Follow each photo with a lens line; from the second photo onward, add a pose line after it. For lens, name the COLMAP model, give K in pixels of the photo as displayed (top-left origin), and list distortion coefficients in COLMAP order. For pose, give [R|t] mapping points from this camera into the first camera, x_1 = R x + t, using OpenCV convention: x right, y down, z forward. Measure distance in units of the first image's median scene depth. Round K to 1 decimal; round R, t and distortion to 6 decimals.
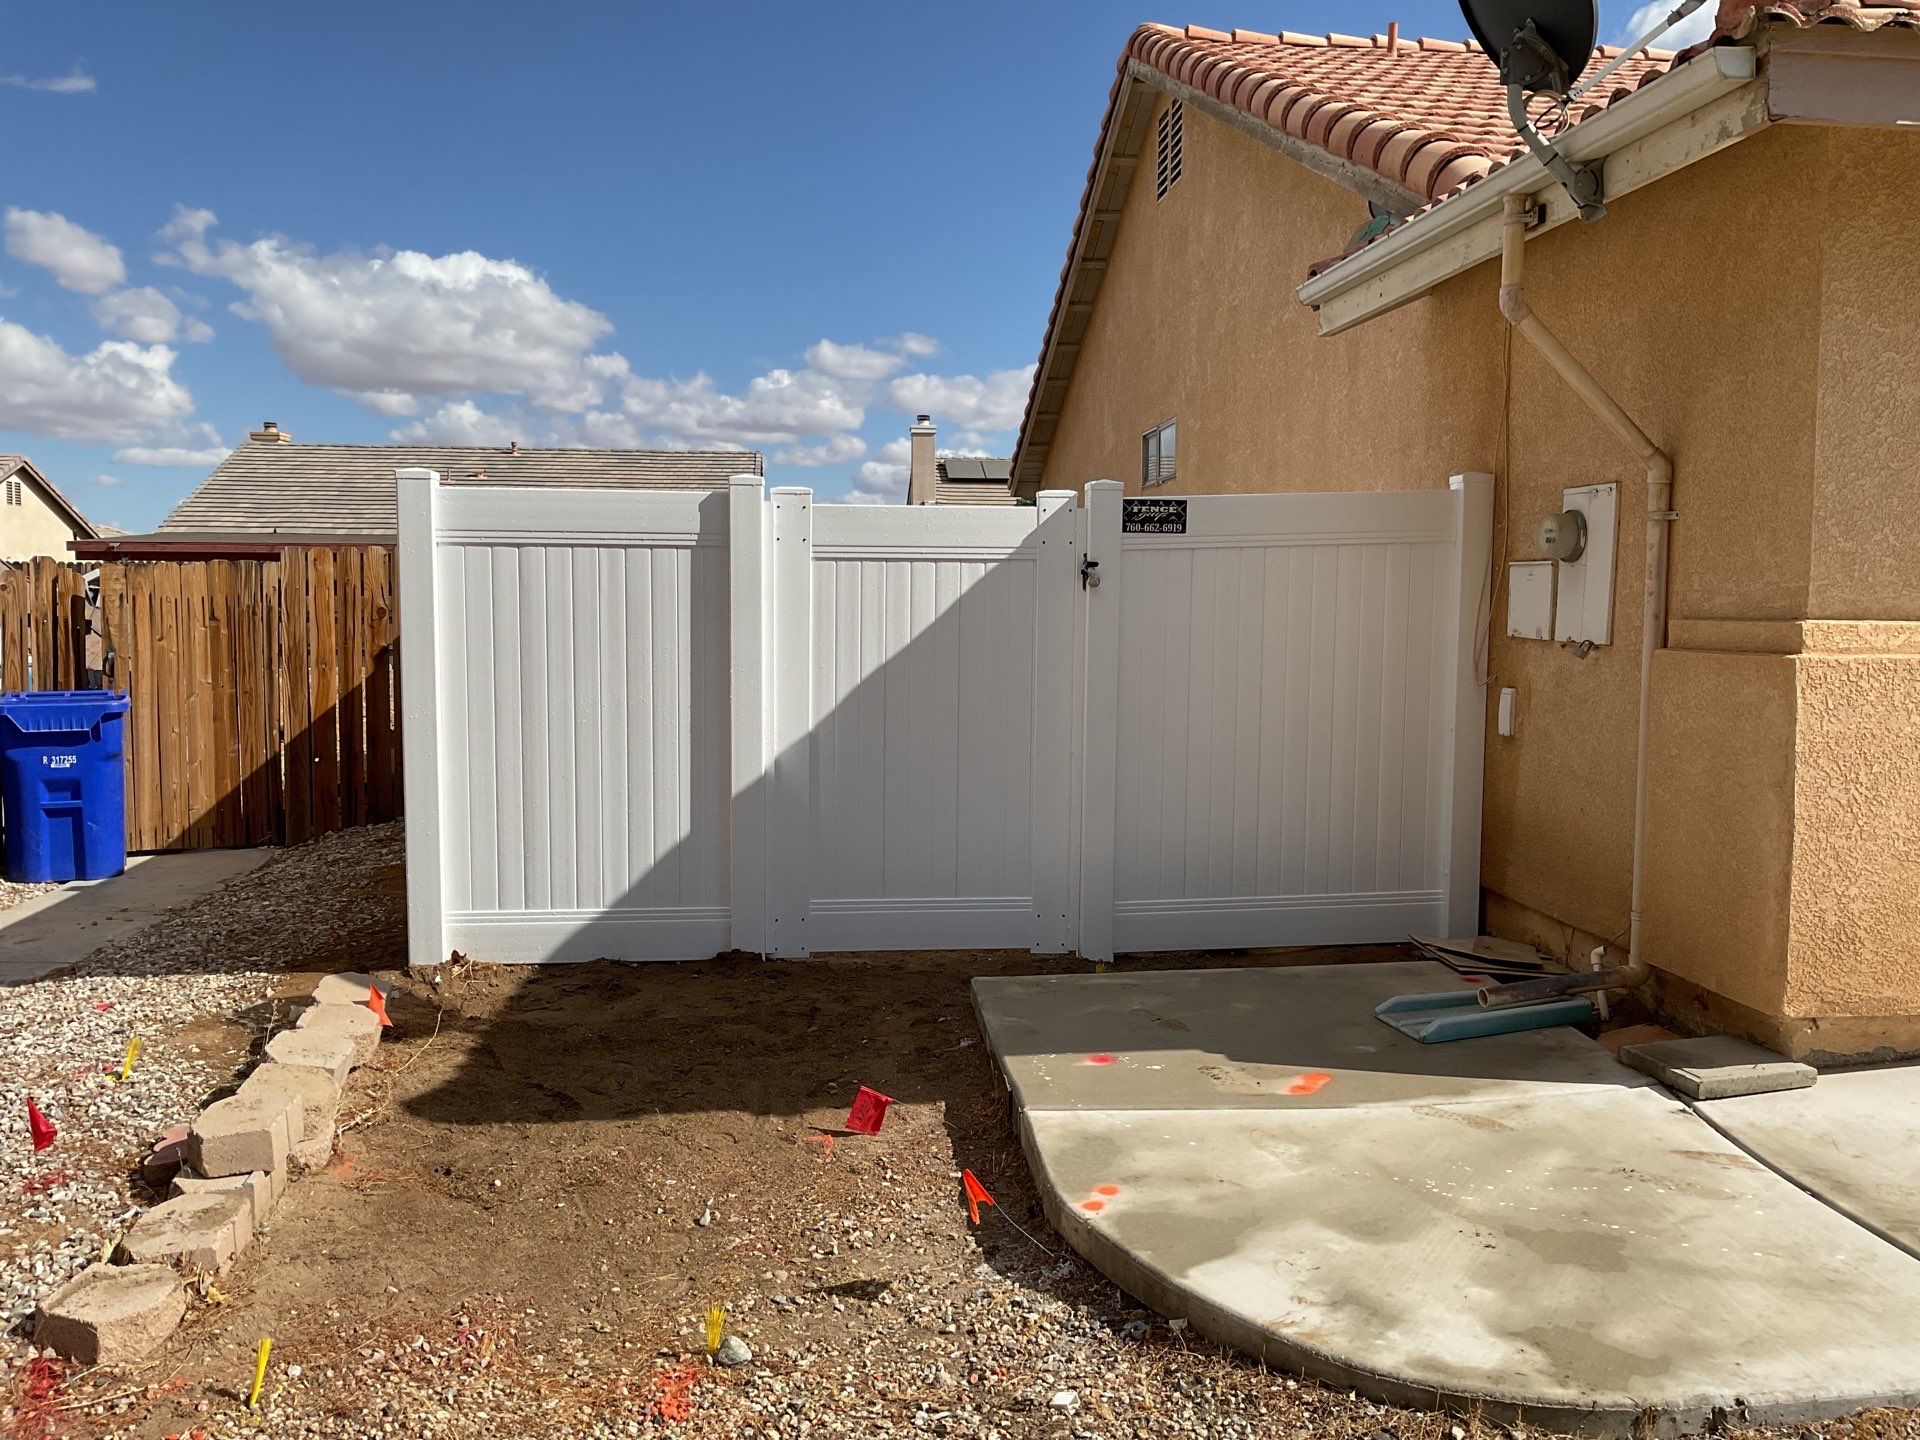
lens RADIAL K [[1578.0, 0, 960.0], [0, 1578.0, 720.0], [0, 0, 1]] dist [0.104782, -0.195006]
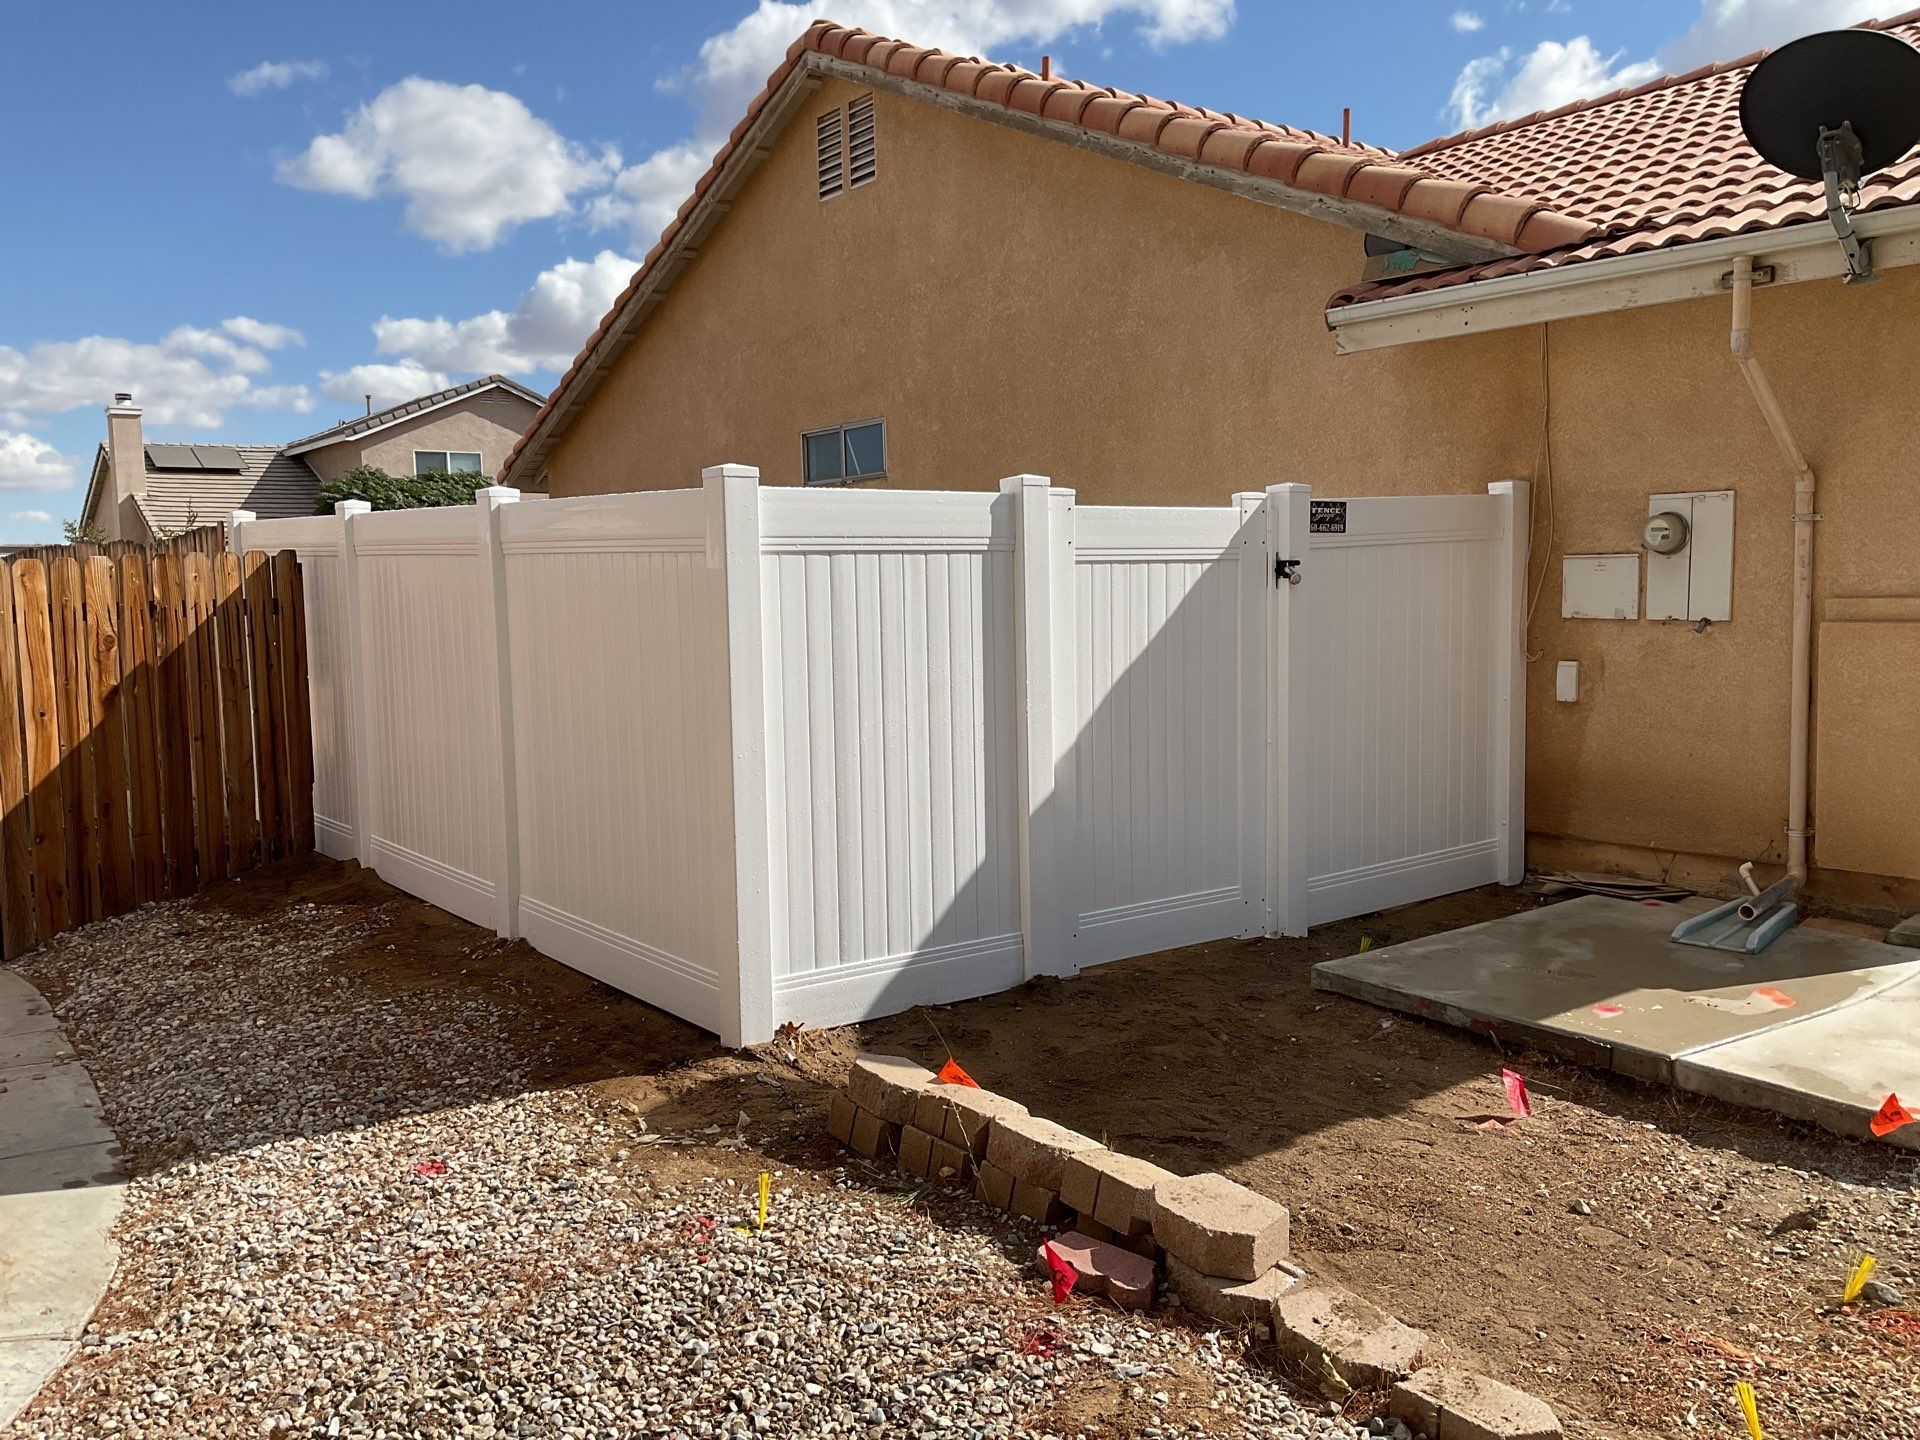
lens RADIAL K [[1581.9, 0, 960.0], [0, 1581.9, 720.0], [0, 0, 1]] dist [0.069702, -0.118118]
pose [[0.859811, -0.066355, 0.506282, -0.730865], [0.065248, 0.997670, 0.019949, -0.033363], [-0.506426, 0.015881, 0.862137, 0.228918]]
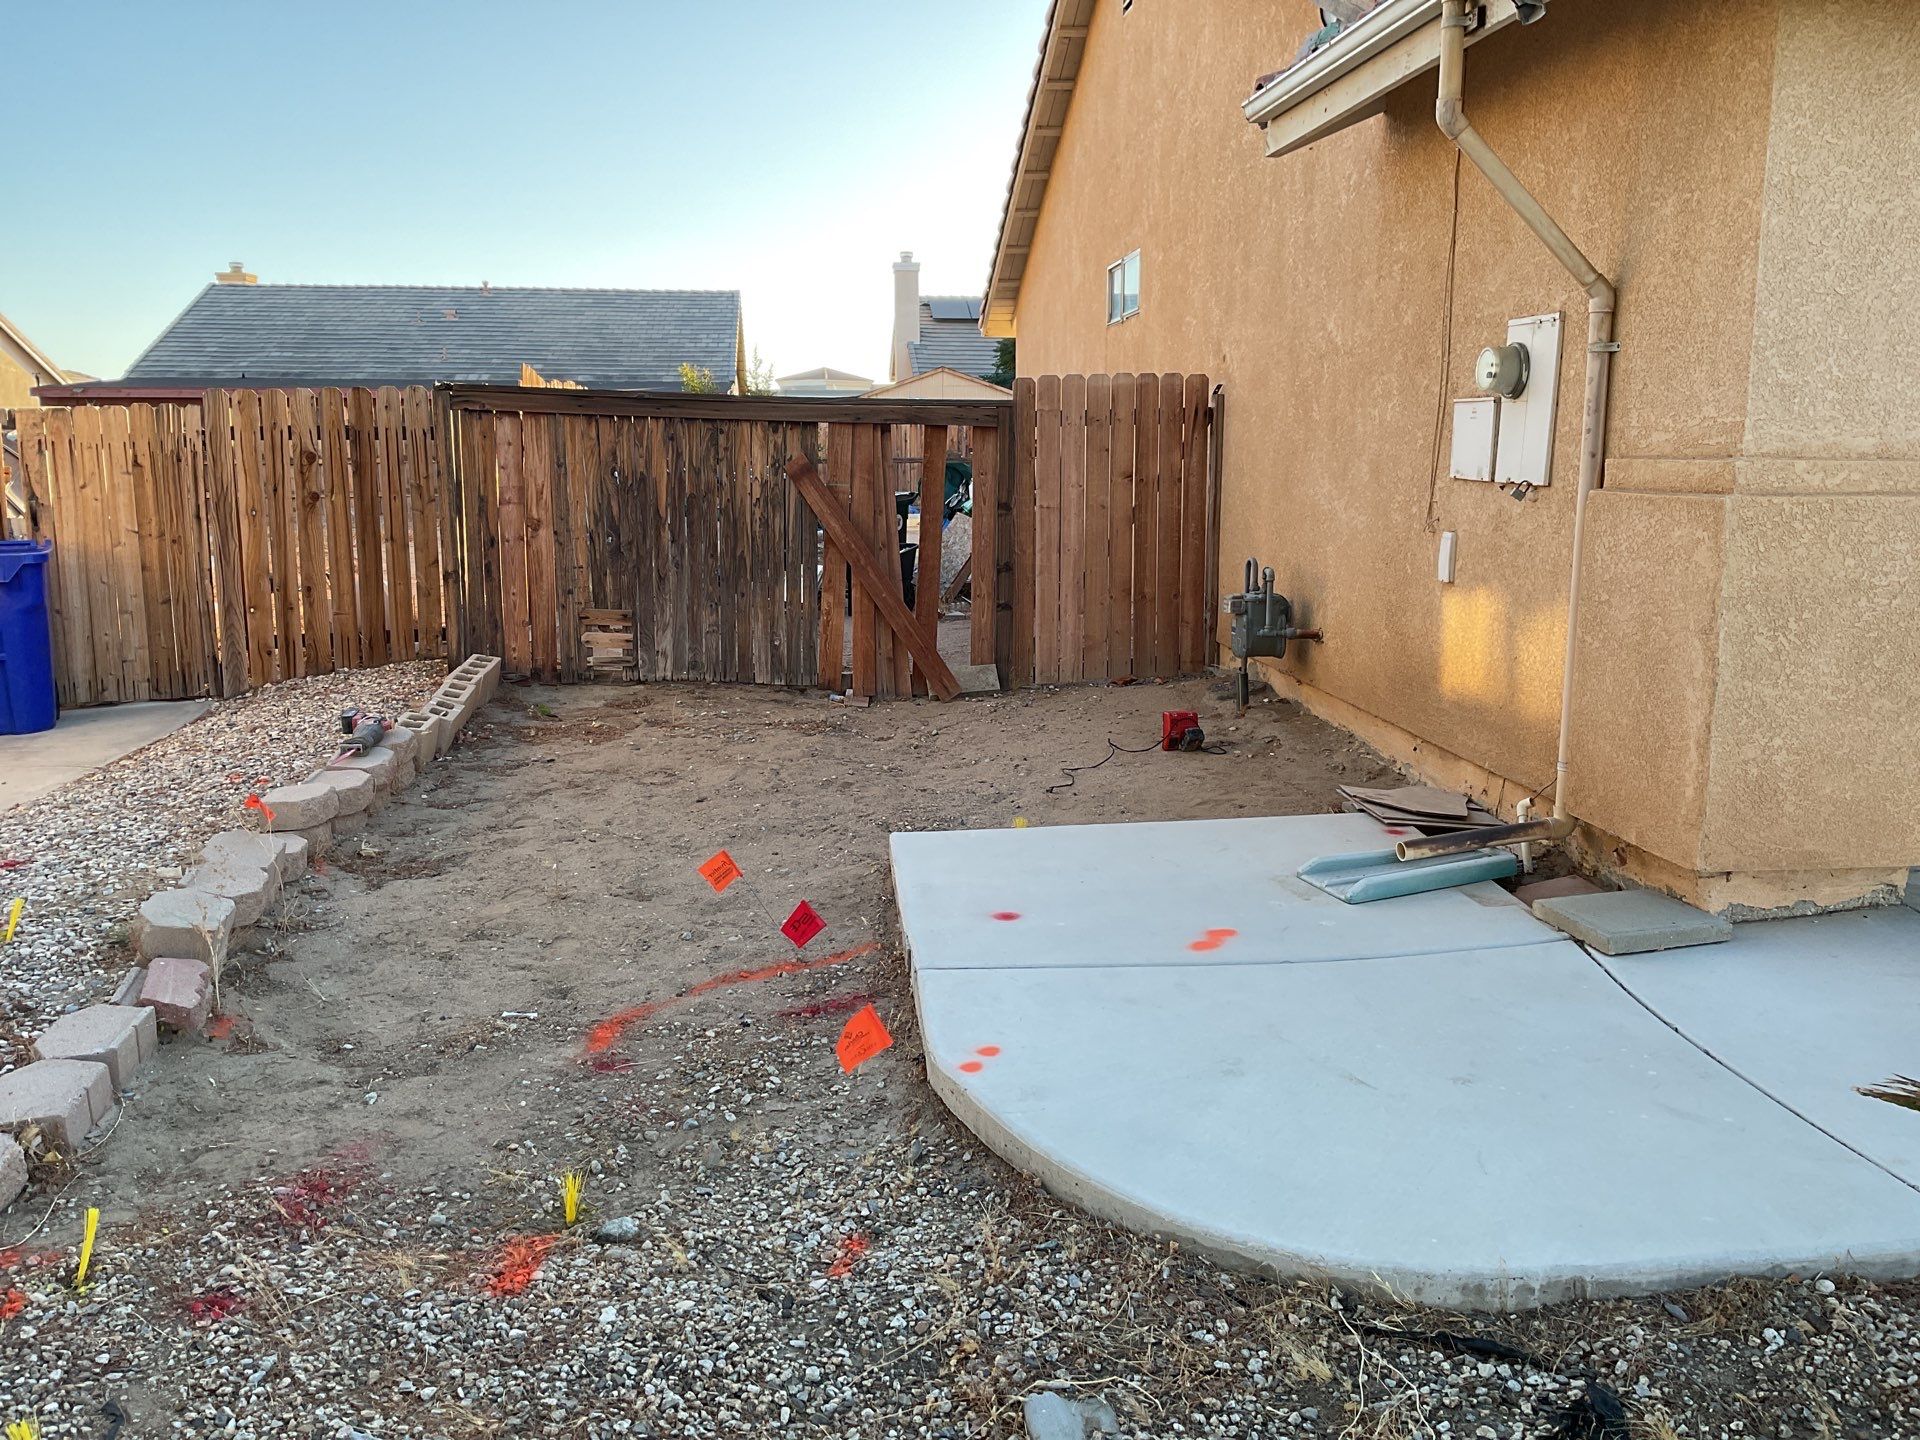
lens RADIAL K [[1581.9, 0, 960.0], [0, 1581.9, 720.0], [0, 0, 1]] dist [0.069702, -0.118118]
pose [[0.999988, -0.004261, 0.002211, 0.051143], [0.004030, 0.995399, 0.095733, -0.000220], [-0.002609, -0.095723, 0.995405, 0.035631]]
